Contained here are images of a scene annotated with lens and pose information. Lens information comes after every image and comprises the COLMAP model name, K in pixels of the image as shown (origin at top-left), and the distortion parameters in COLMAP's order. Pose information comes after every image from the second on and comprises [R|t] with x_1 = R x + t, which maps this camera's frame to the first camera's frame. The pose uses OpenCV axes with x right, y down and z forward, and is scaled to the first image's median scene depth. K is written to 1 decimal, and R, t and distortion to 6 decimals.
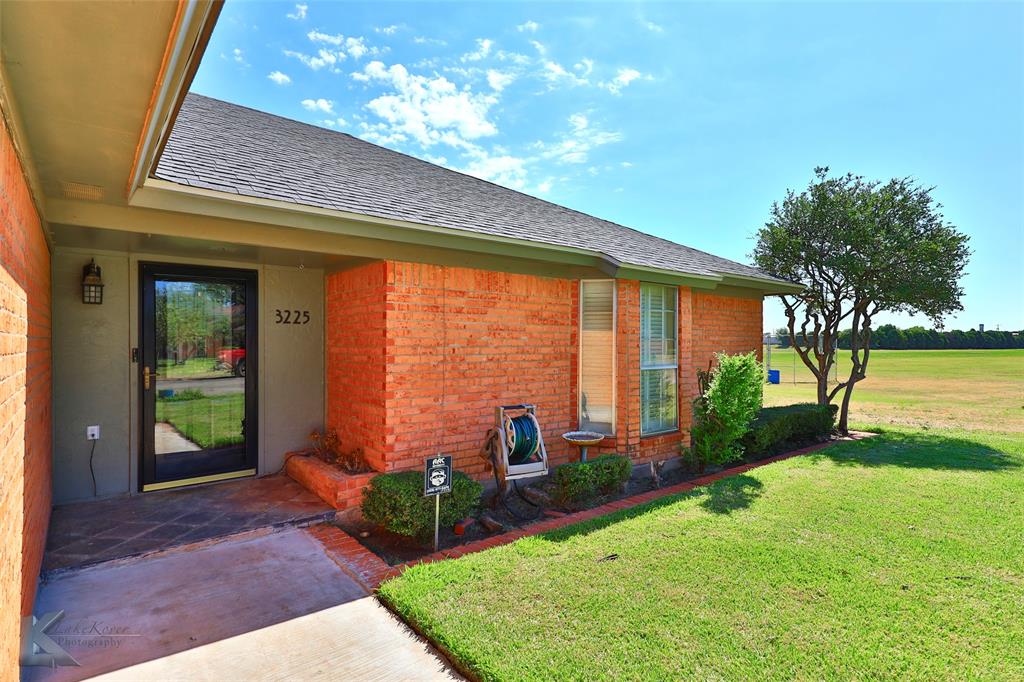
lens RADIAL K [[528.6, 0, 504.7], [0, 528.6, 344.0], [0, 0, 1]] dist [0.024449, 0.000247]
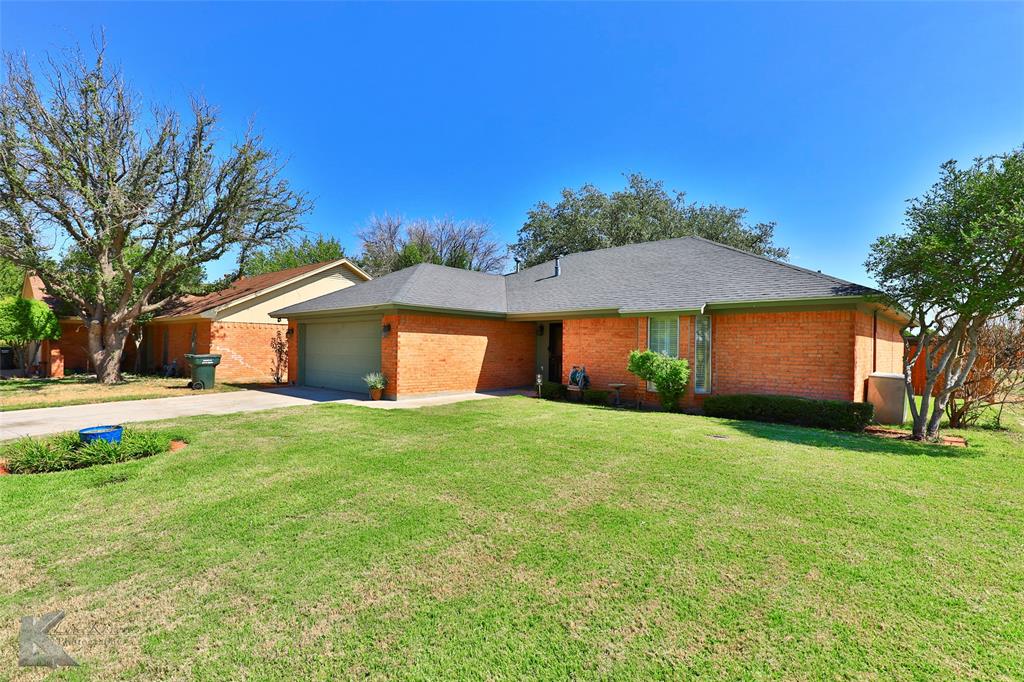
lens RADIAL K [[491.1, 0, 513.3], [0, 491.1, 342.5], [0, 0, 1]] dist [0.019274, -0.008626]
pose [[0.162851, -0.005913, -0.986633, 2.329762], [-0.013880, 0.999869, -0.008283, 0.008301], [0.986553, 0.015043, 0.162748, 0.185420]]
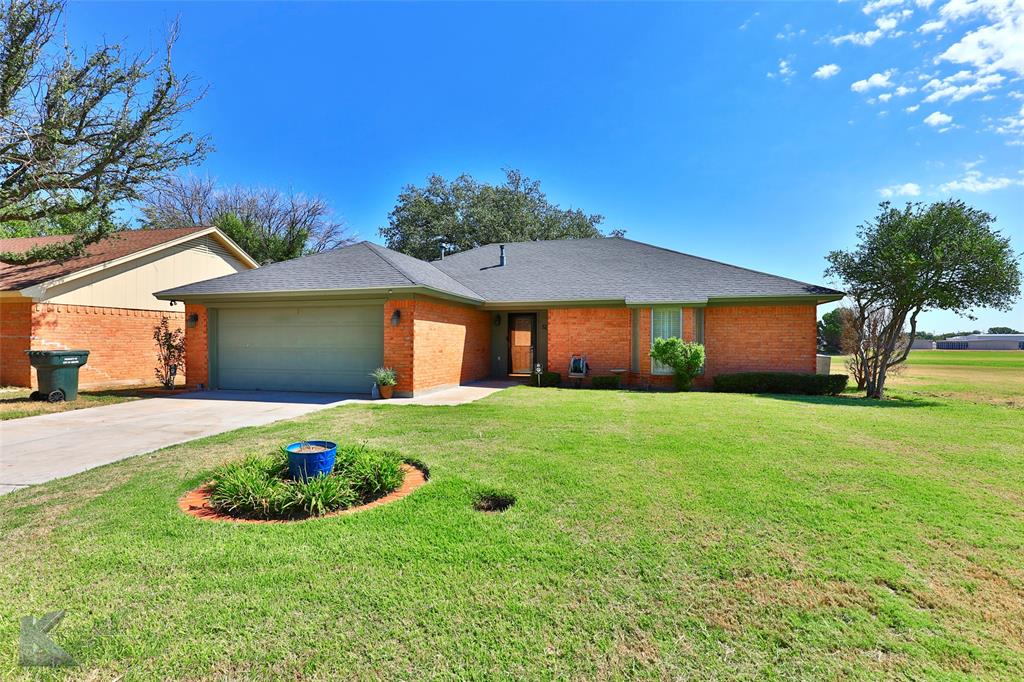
lens RADIAL K [[491.1, 0, 517.2], [0, 491.1, 345.6], [0, 0, 1]] dist [0.019274, -0.008626]
pose [[0.585084, 0.010298, -0.810907, 1.859506], [-0.004510, 0.999945, 0.009444, 0.034469], [0.810960, -0.001869, 0.585099, -0.819855]]
